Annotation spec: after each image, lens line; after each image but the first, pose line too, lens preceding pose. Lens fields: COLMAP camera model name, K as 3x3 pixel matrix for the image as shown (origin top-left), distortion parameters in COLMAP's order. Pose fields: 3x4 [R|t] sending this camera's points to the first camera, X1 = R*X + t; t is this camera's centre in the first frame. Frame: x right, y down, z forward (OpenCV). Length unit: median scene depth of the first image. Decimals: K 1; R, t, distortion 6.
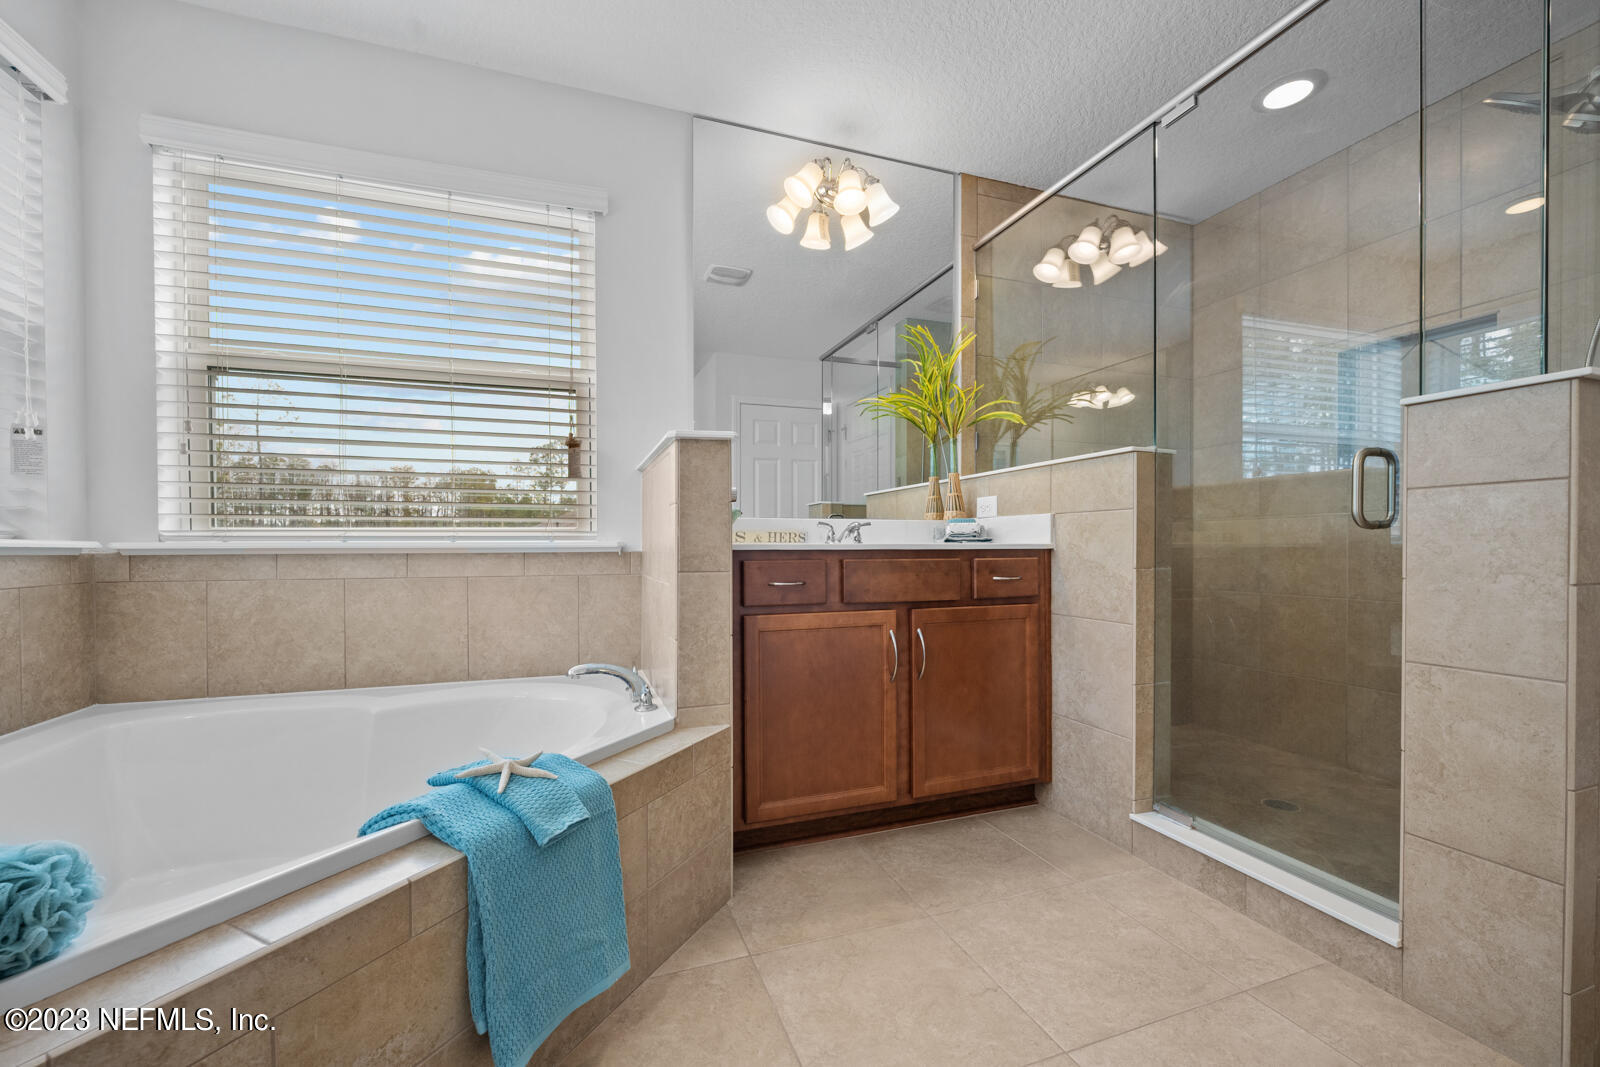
lens RADIAL K [[646.7, 0, 798.3], [0, 646.7, 546.8], [0, 0, 1]] dist [-0.005496, 0.000541]
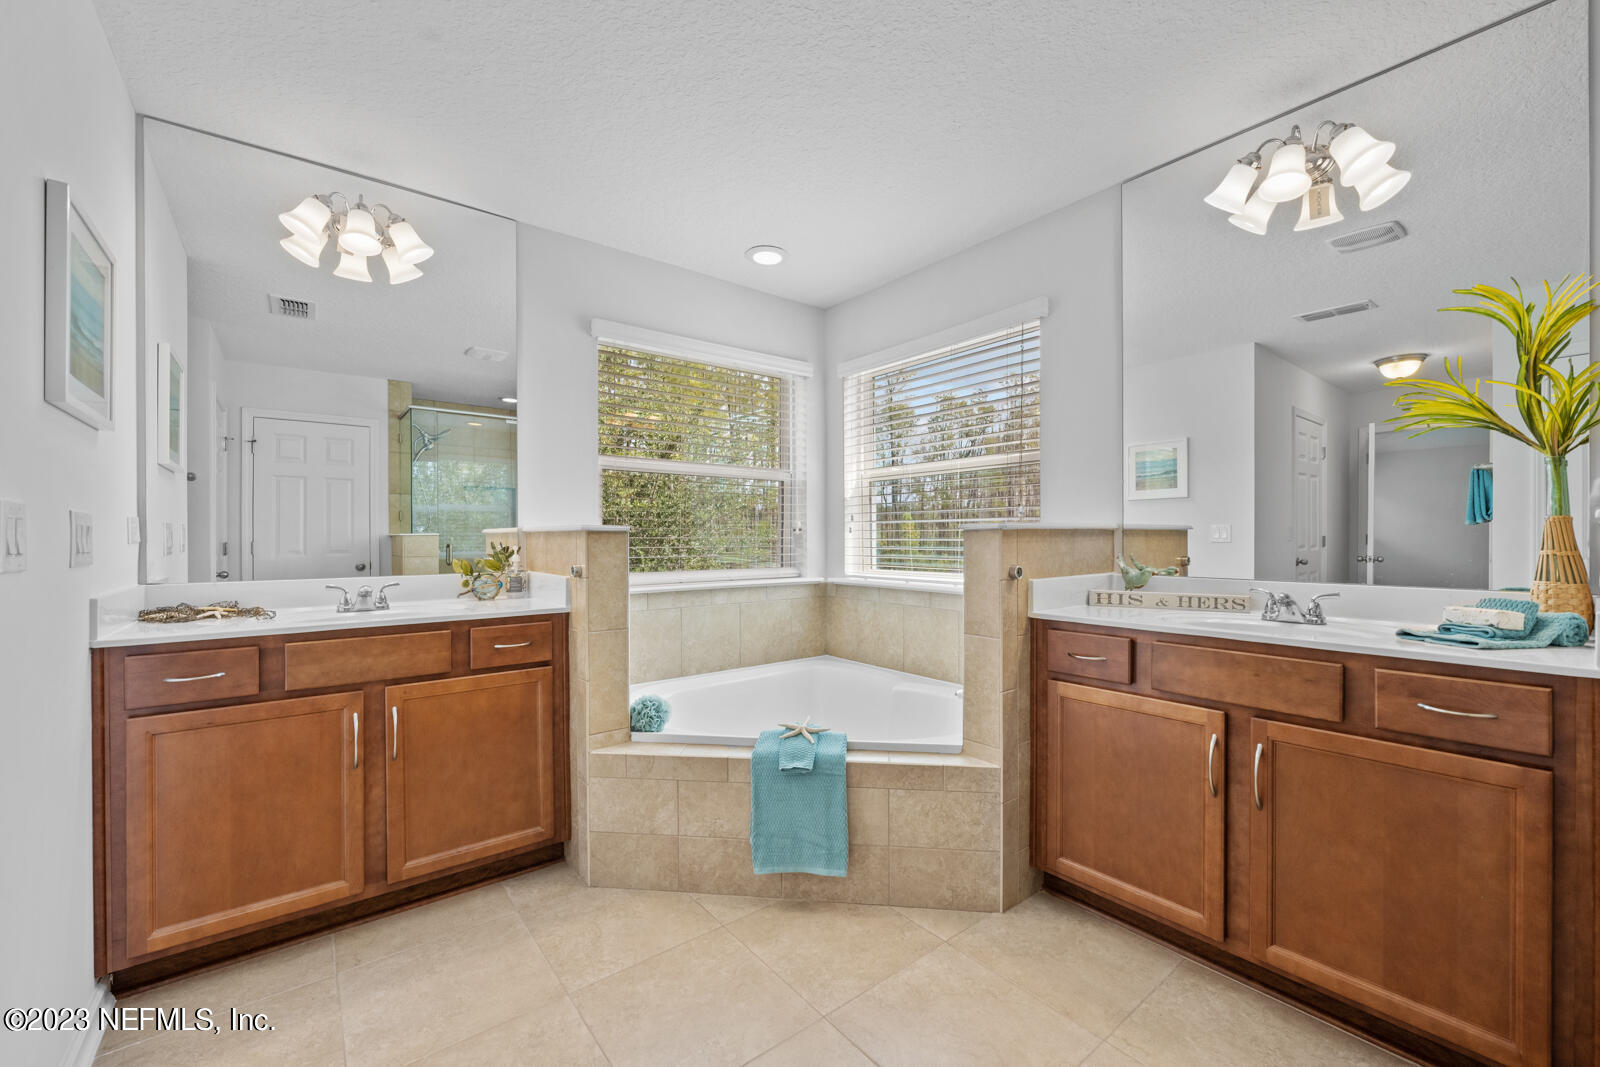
lens RADIAL K [[646.7, 0, 810.0], [0, 646.7, 525.5], [0, 0, 1]] dist [-0.005496, 0.000541]
pose [[0.318478, -0.009311, -0.947885, 0.831350], [0.001471, 0.999955, -0.009328, -0.145377], [0.947929, 0.001576, 0.318477, 0.256683]]
